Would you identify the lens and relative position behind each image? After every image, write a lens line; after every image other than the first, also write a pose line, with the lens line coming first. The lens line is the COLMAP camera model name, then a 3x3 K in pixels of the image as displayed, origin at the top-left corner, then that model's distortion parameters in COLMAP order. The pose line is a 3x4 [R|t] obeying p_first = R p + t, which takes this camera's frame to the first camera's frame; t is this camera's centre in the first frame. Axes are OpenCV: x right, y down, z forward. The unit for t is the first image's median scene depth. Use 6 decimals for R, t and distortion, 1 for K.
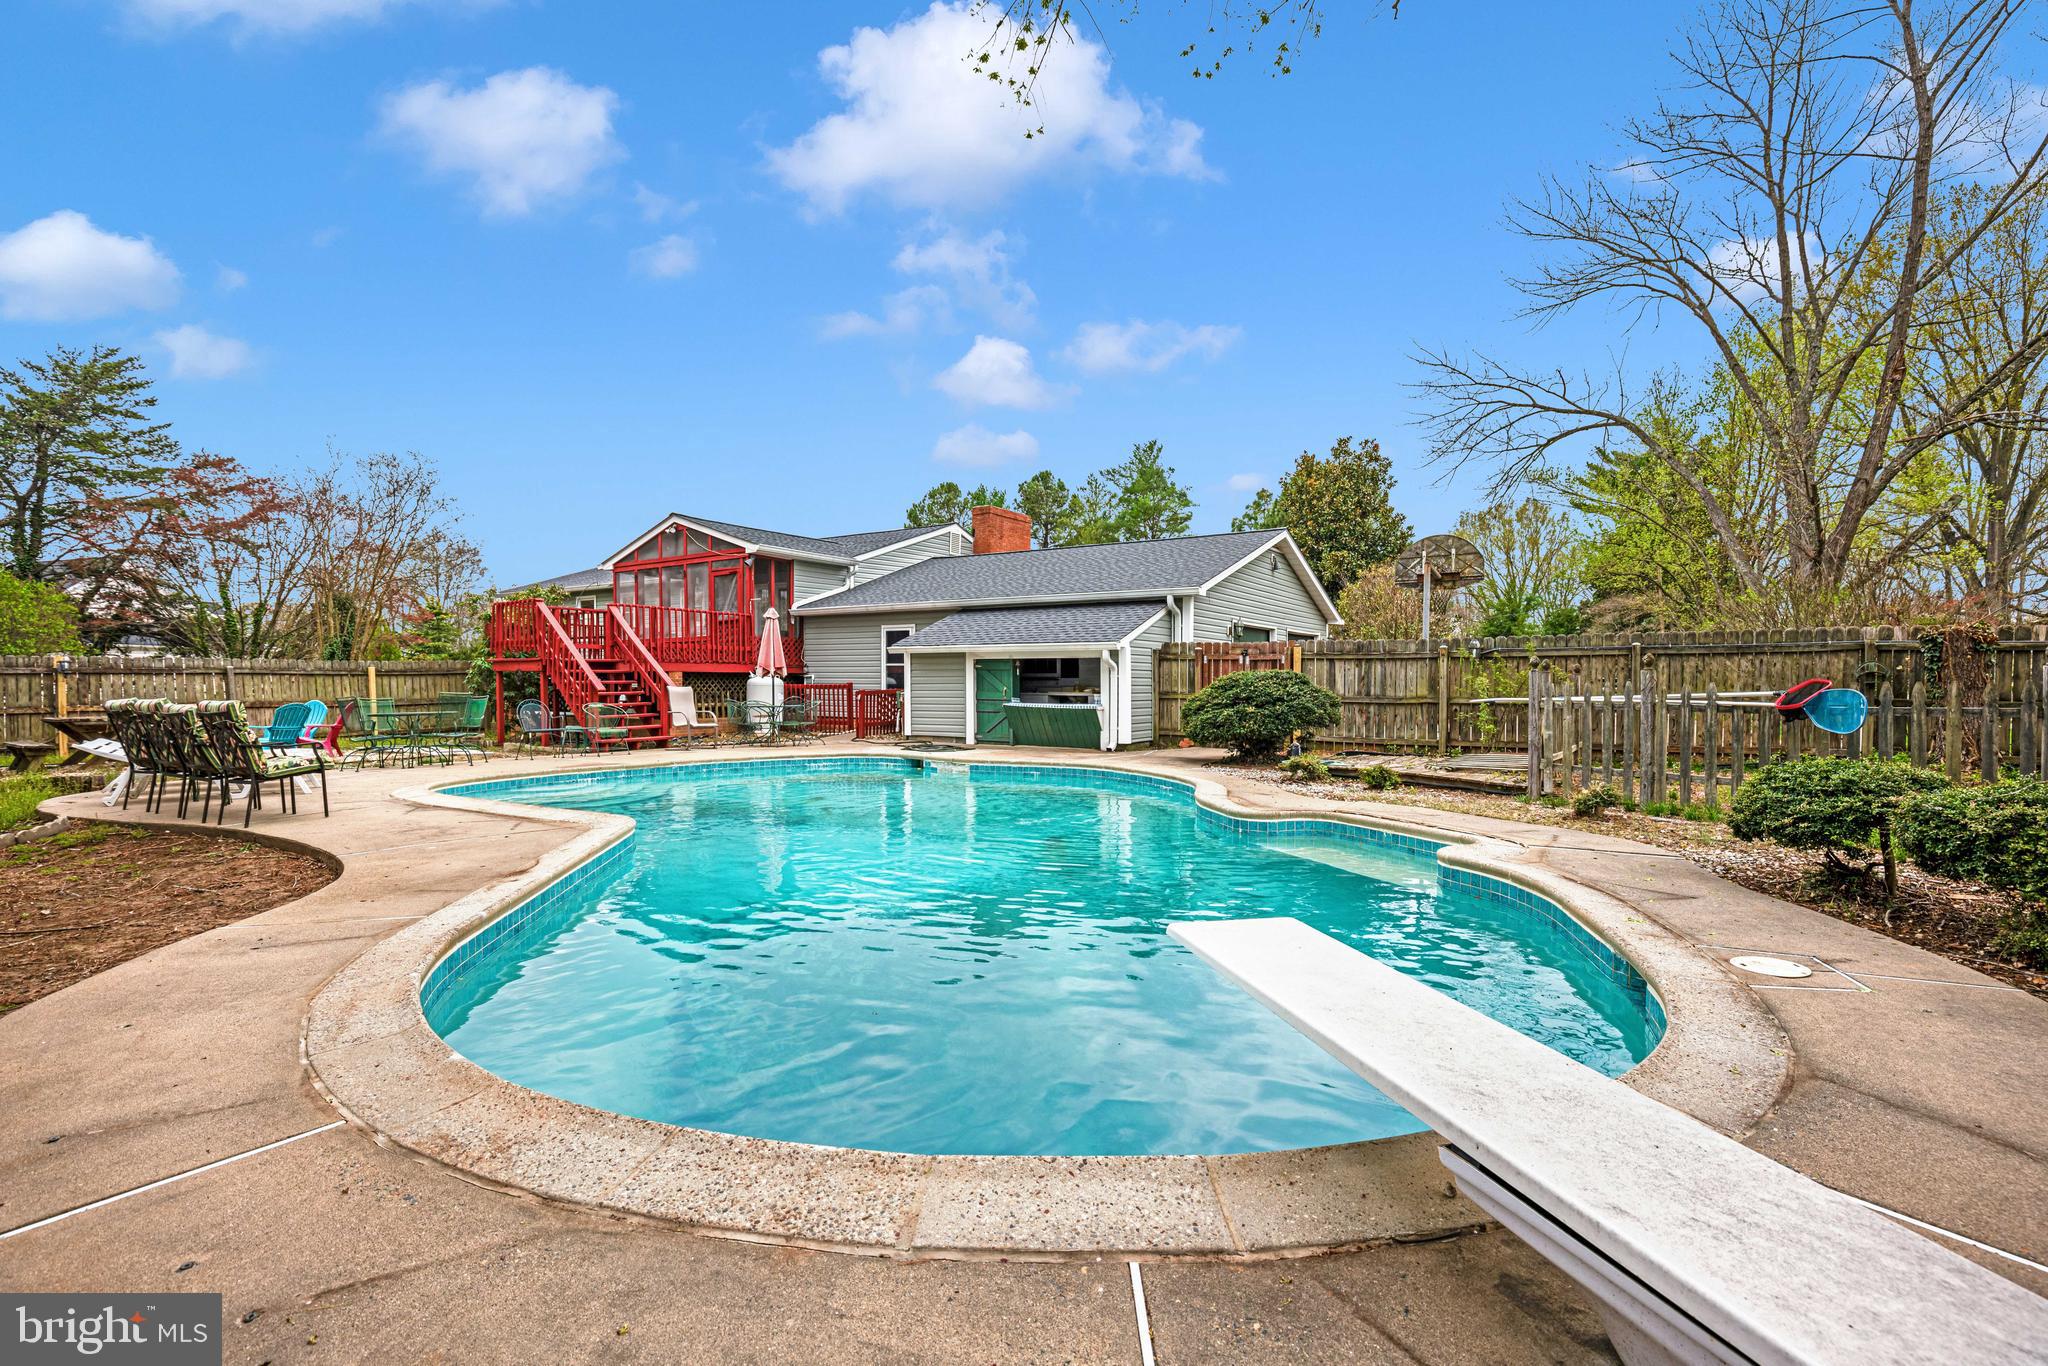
lens RADIAL K [[946.0, 0, 1015.1], [0, 946.0, 728.5], [0, 0, 1]] dist [-0.027292, 0.003846]
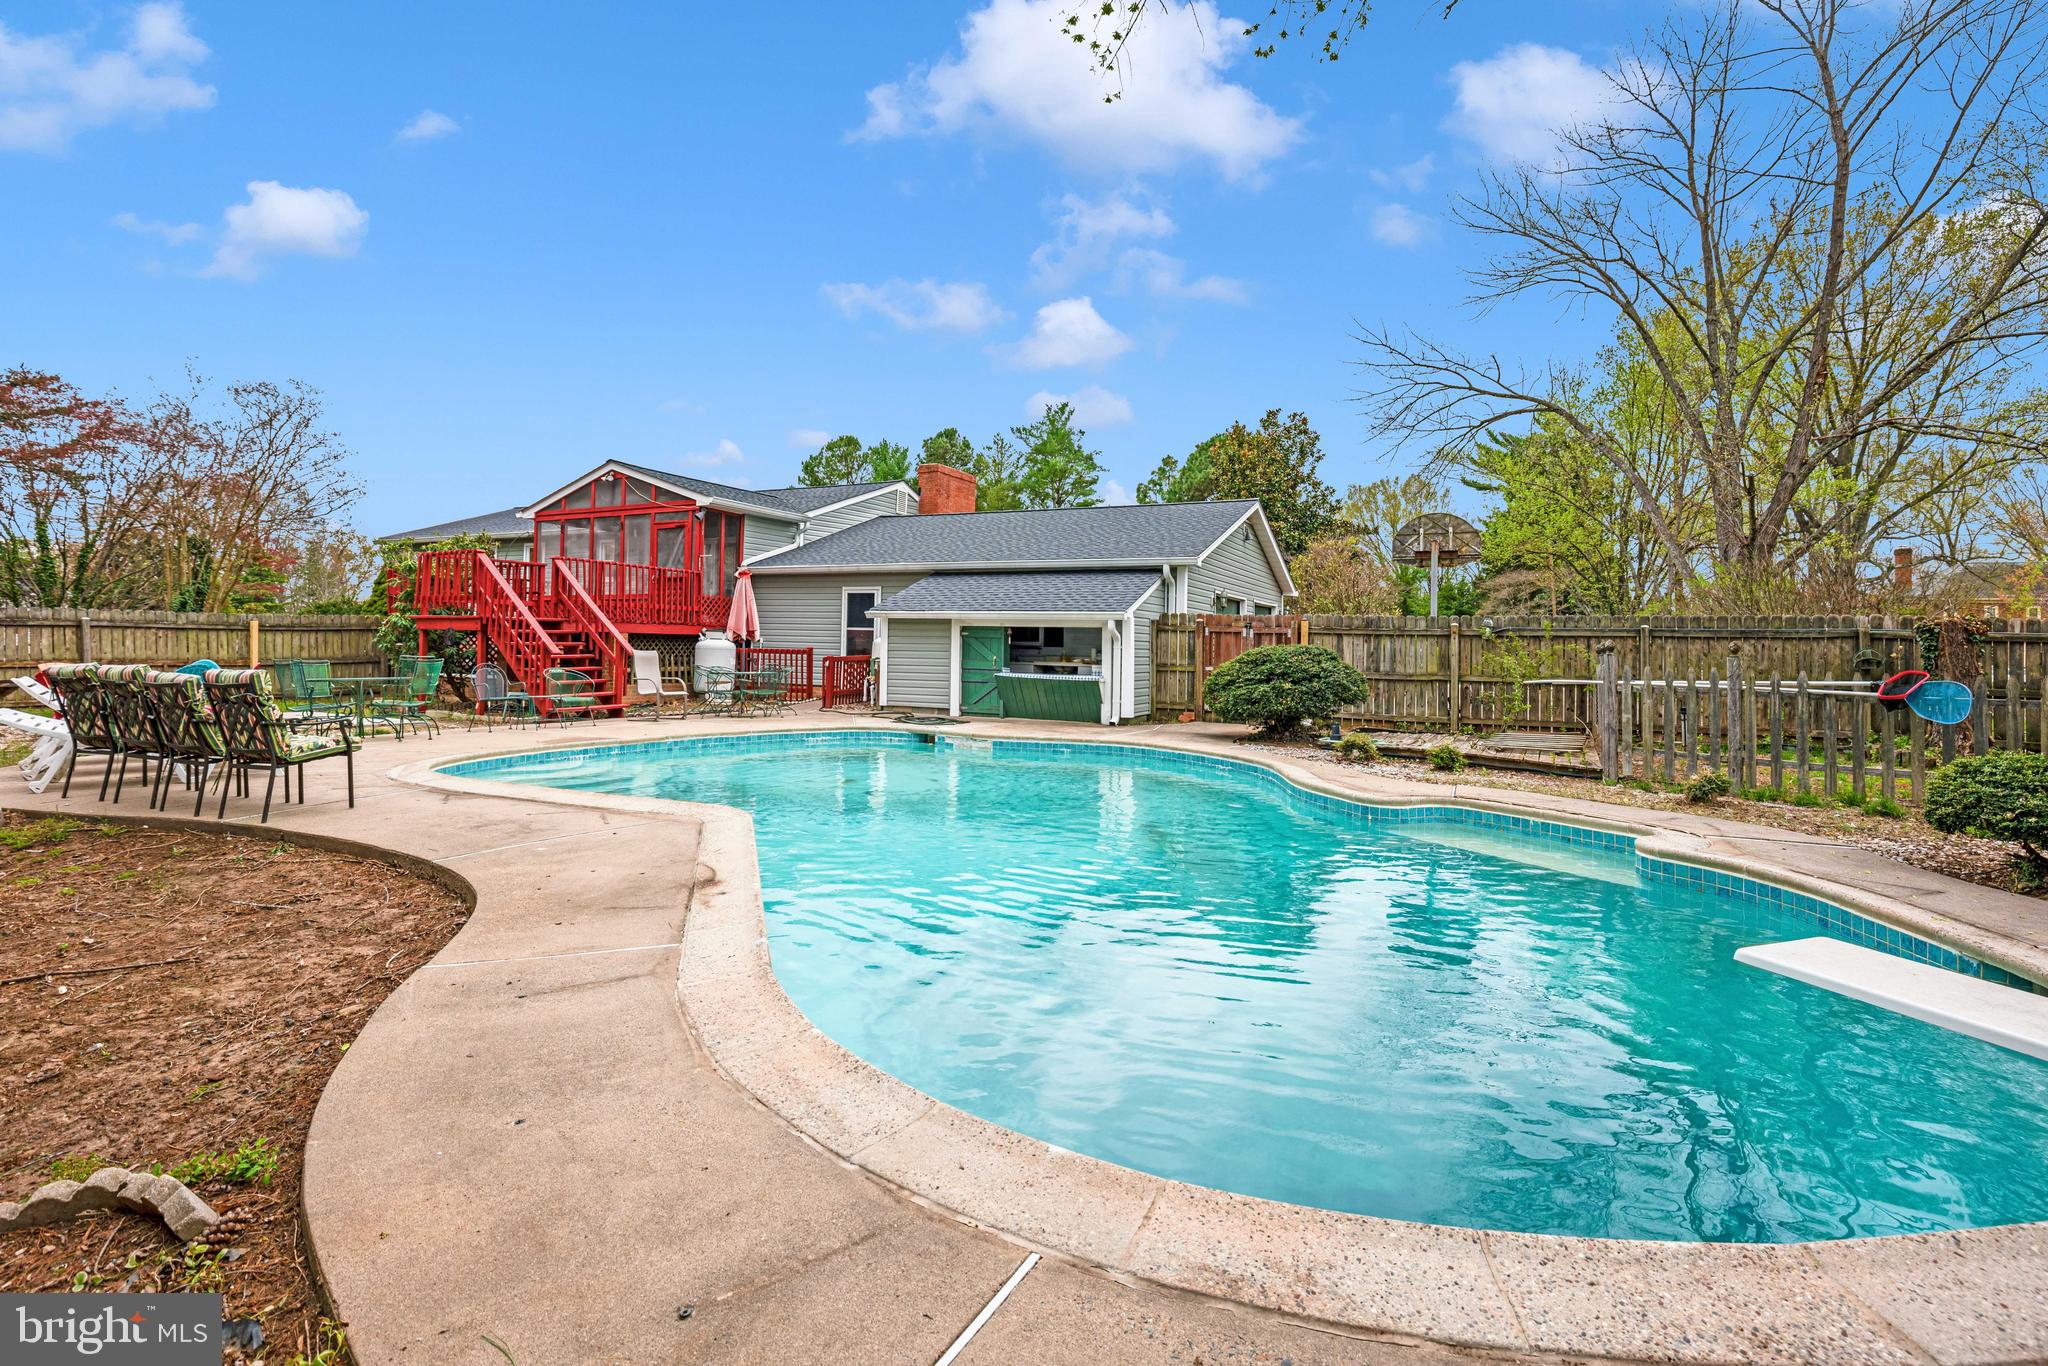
lens RADIAL K [[983.8, 0, 1032.4], [0, 983.8, 645.0], [0, 0, 1]] dist [-0.044935, 0.003329]
pose [[0.991554, 0.016317, 0.128661, -0.099827], [-0.010047, 0.998737, -0.049233, -0.006980], [-0.129302, 0.047525, 0.990466, 0.018509]]
